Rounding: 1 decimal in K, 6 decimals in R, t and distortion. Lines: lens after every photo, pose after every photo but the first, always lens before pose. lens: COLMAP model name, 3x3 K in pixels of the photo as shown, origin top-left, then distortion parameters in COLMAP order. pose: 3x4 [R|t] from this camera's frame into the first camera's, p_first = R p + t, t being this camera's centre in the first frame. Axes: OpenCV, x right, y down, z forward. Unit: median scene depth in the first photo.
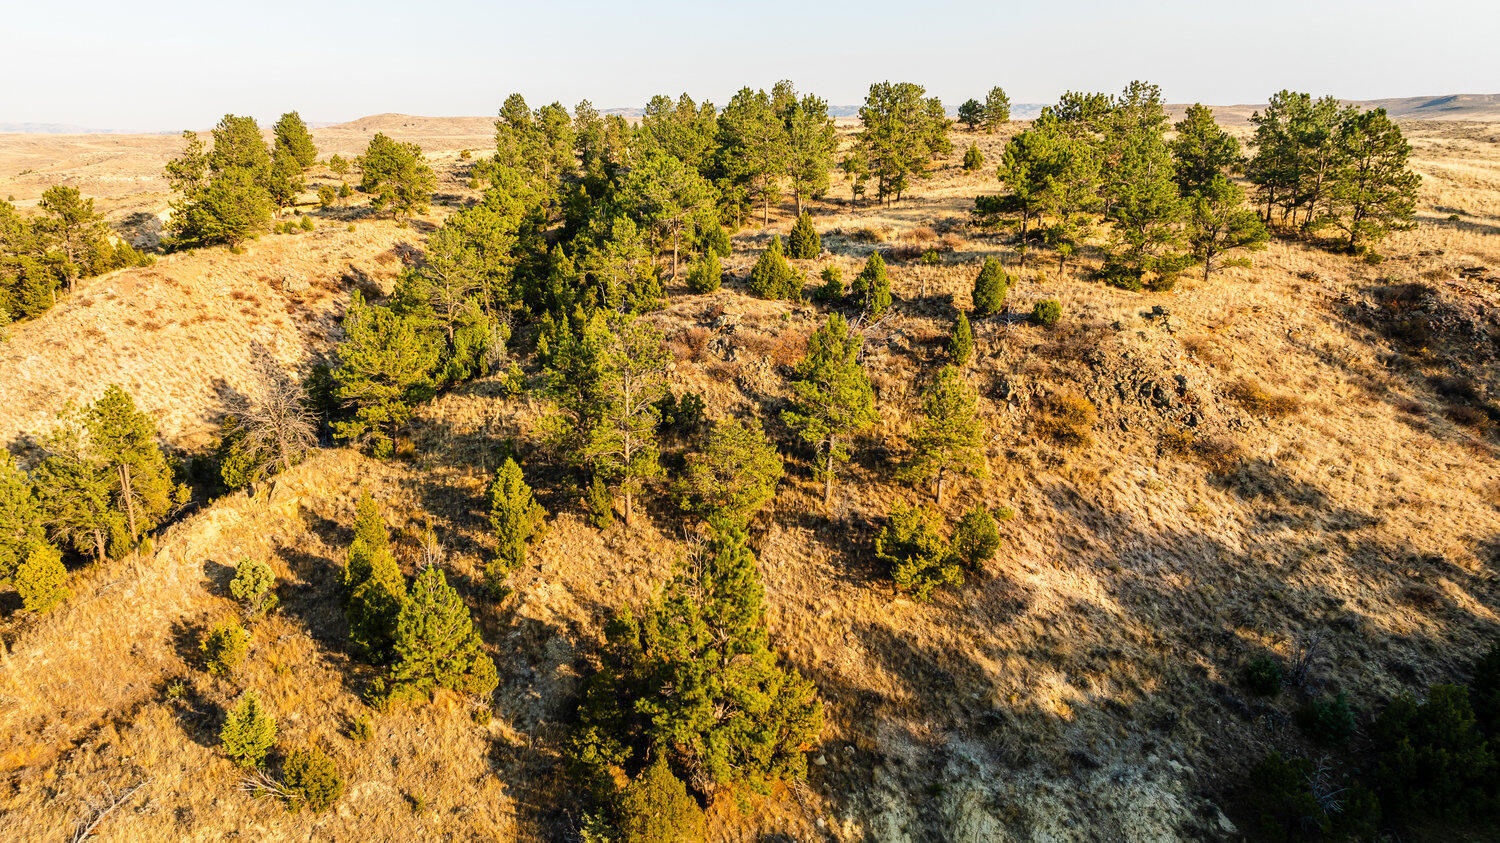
lens RADIAL K [[1050.4, 0, 750.0], [0, 1050.4, 421.5], [0, 0, 1]] dist [-0.022794, 0.000109]
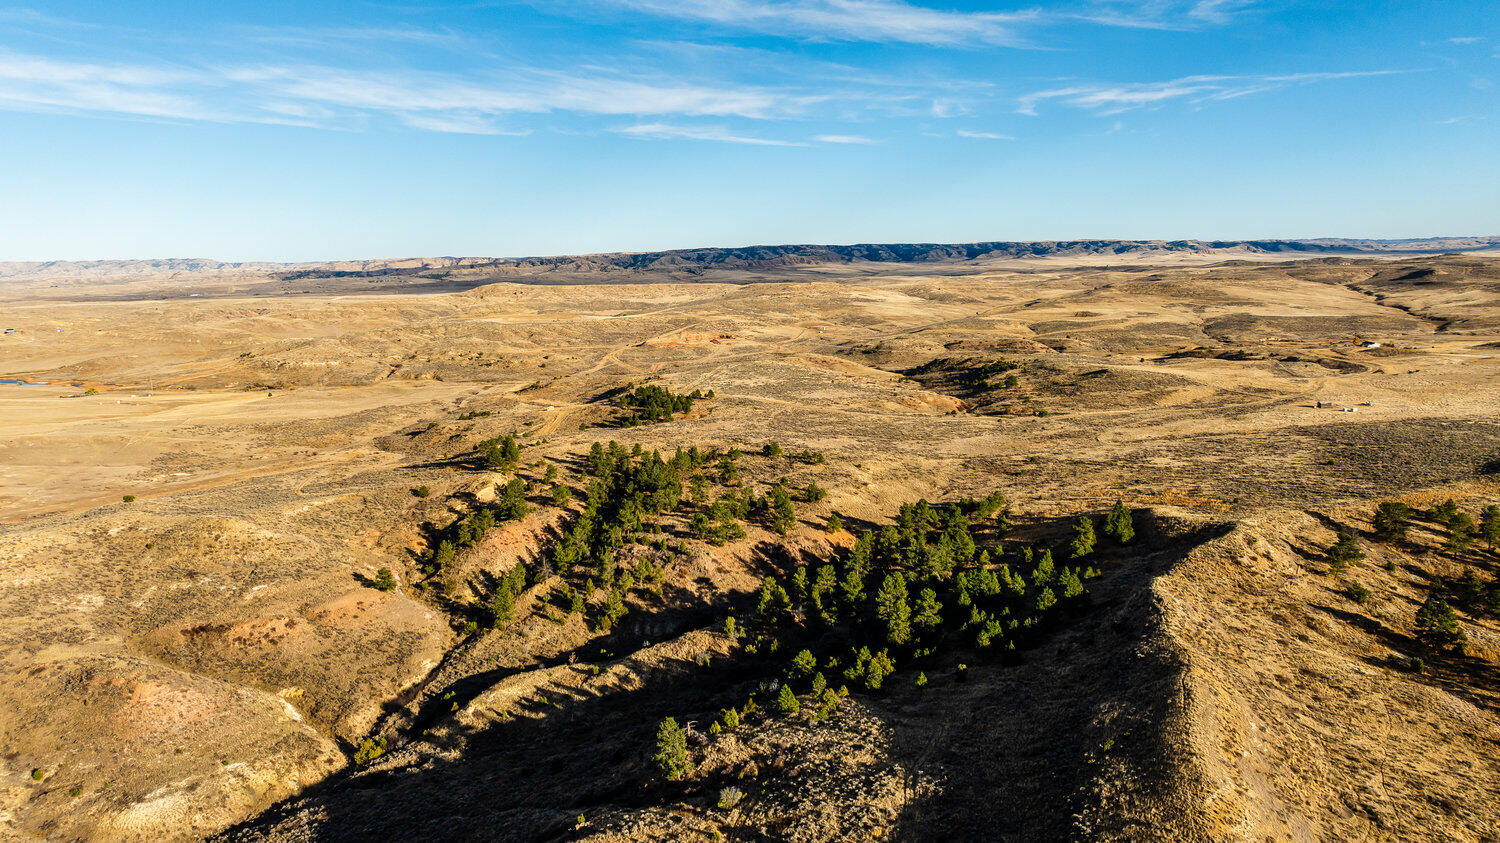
lens RADIAL K [[1050.4, 0, 750.0], [0, 1050.4, 421.5], [0, 0, 1]] dist [-0.022794, 0.000109]
pose [[0.997121, 0.012525, -0.074787, 1.073603], [-0.021247, 0.992905, -0.116997, -0.163144], [0.072791, 0.118250, 0.990312, -4.759557]]
